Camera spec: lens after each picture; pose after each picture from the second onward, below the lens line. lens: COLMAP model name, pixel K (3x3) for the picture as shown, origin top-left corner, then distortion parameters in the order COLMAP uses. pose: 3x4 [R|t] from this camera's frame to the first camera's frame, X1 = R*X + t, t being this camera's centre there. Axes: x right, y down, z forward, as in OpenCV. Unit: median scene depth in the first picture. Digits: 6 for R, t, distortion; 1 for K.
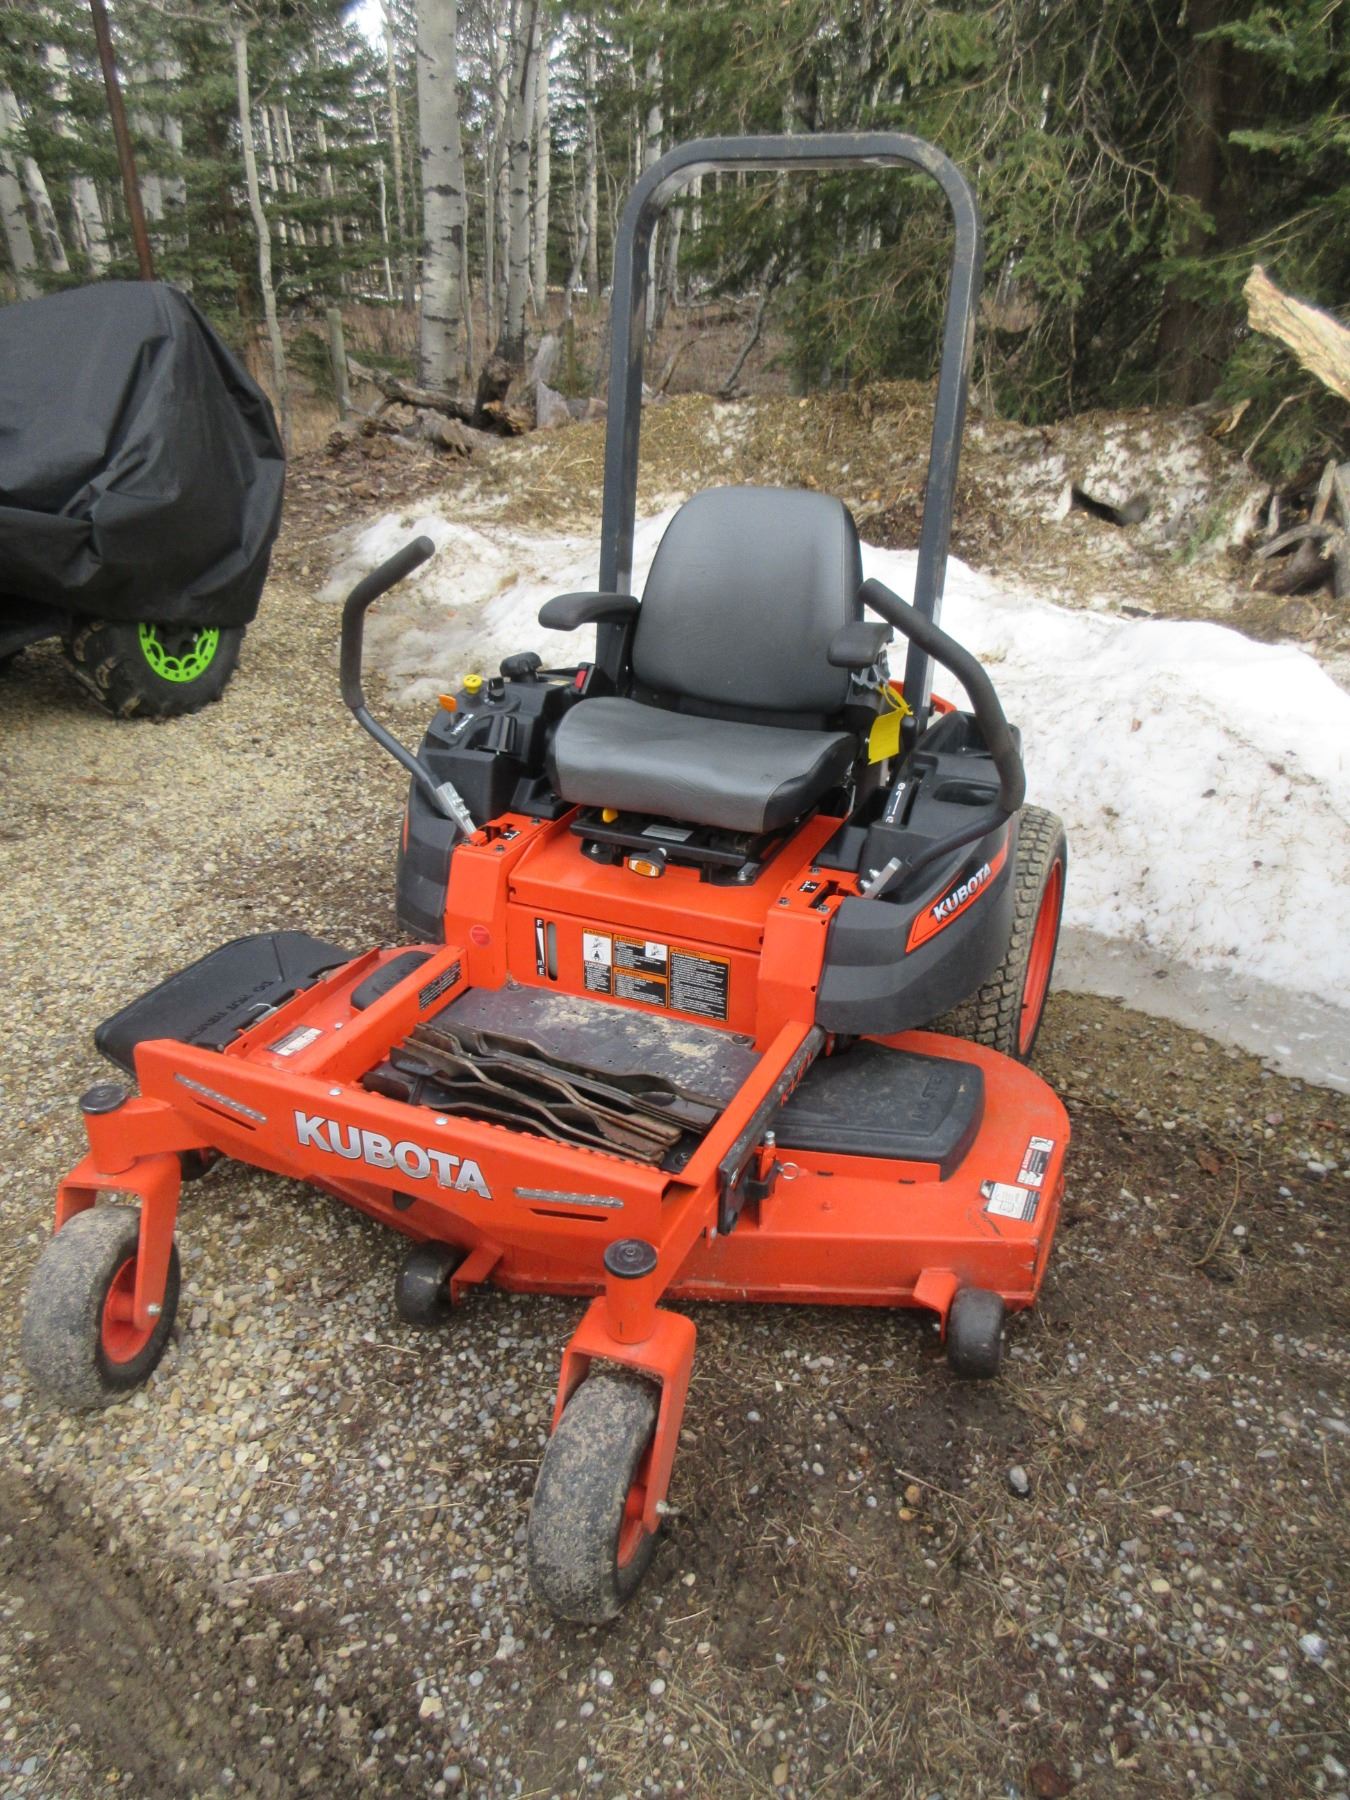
lens RADIAL K [[1329.8, 0, 673.3], [0, 1329.8, 896.0], [0, 0, 1]] dist [-0.002657, 0.006136]
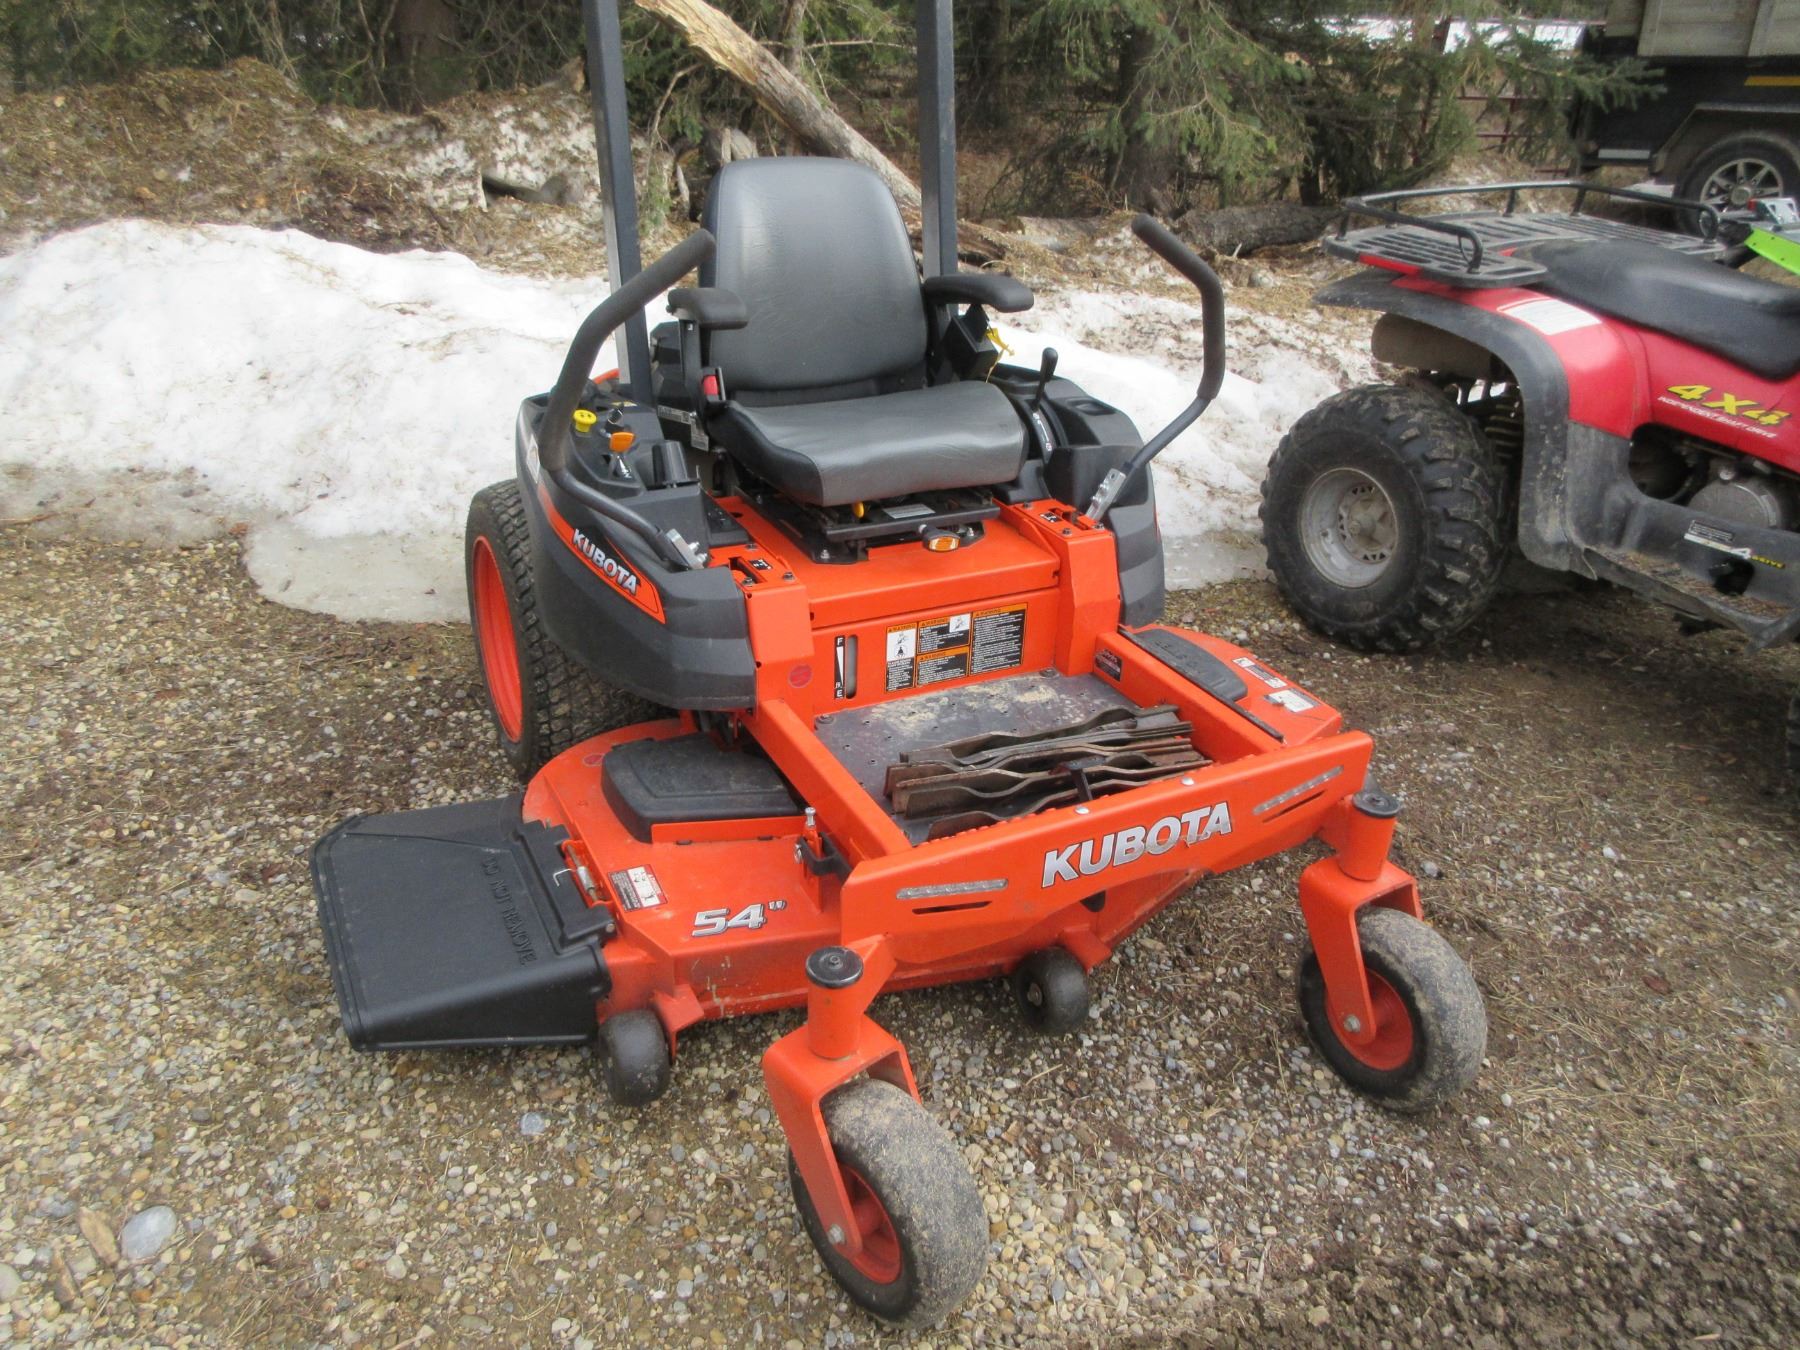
lens RADIAL K [[1329.8, 0, 896.9], [0, 1329.8, 675.6], [0, 0, 1]] dist [-0.002657, 0.006136]
pose [[0.631702, -0.335270, 0.698961, -0.741786], [0.298258, 0.937348, 0.180059, -0.113721], [-0.715538, 0.094727, 0.692122, 0.343057]]
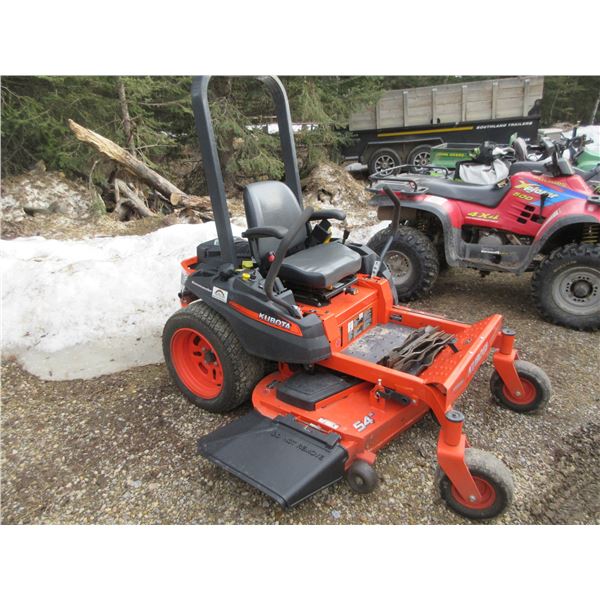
lens RADIAL K [[443.1, 0, 300.0], [0, 443.1, 300.0], [0, 0, 1]] dist [-0.001887, 0.000323]
pose [[0.217976, -0.370795, 0.902772, -0.972353], [0.439194, 0.863326, 0.248549, -0.313034], [-0.871547, 0.342315, 0.351035, 0.732589]]
